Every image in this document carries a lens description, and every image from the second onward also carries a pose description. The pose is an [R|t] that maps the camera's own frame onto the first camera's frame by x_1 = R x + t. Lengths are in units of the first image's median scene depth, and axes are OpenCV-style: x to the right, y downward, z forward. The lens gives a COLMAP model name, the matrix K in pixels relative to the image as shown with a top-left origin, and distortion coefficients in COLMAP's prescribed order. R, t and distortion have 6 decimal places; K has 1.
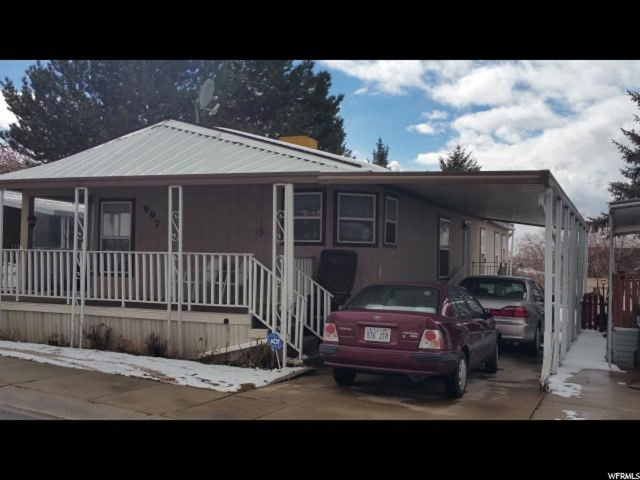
lens RADIAL K [[752.3, 0, 320.0], [0, 752.3, 240.0], [0, 0, 1]] dist [-0.004577, -0.007384]
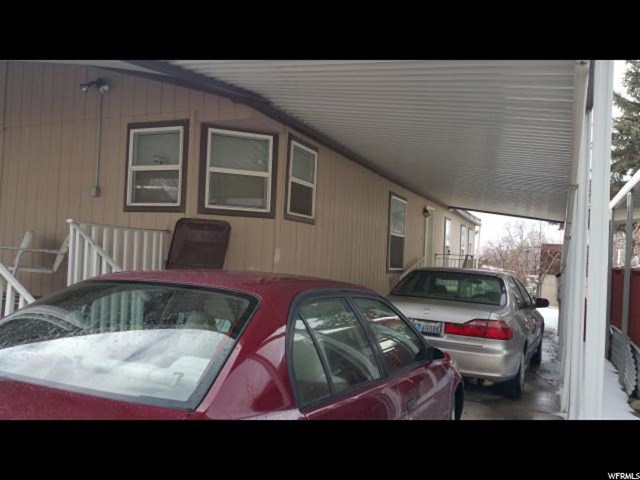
lens RADIAL K [[571.6, 0, 320.0], [0, 571.6, 240.0], [0, 0, 1]] dist [-0.004172, -0.011228]
pose [[0.999548, 0.024318, -0.017689, 0.177047], [-0.024364, 0.999700, -0.002422, 0.040311], [0.017625, 0.002852, 0.999841, 0.725104]]
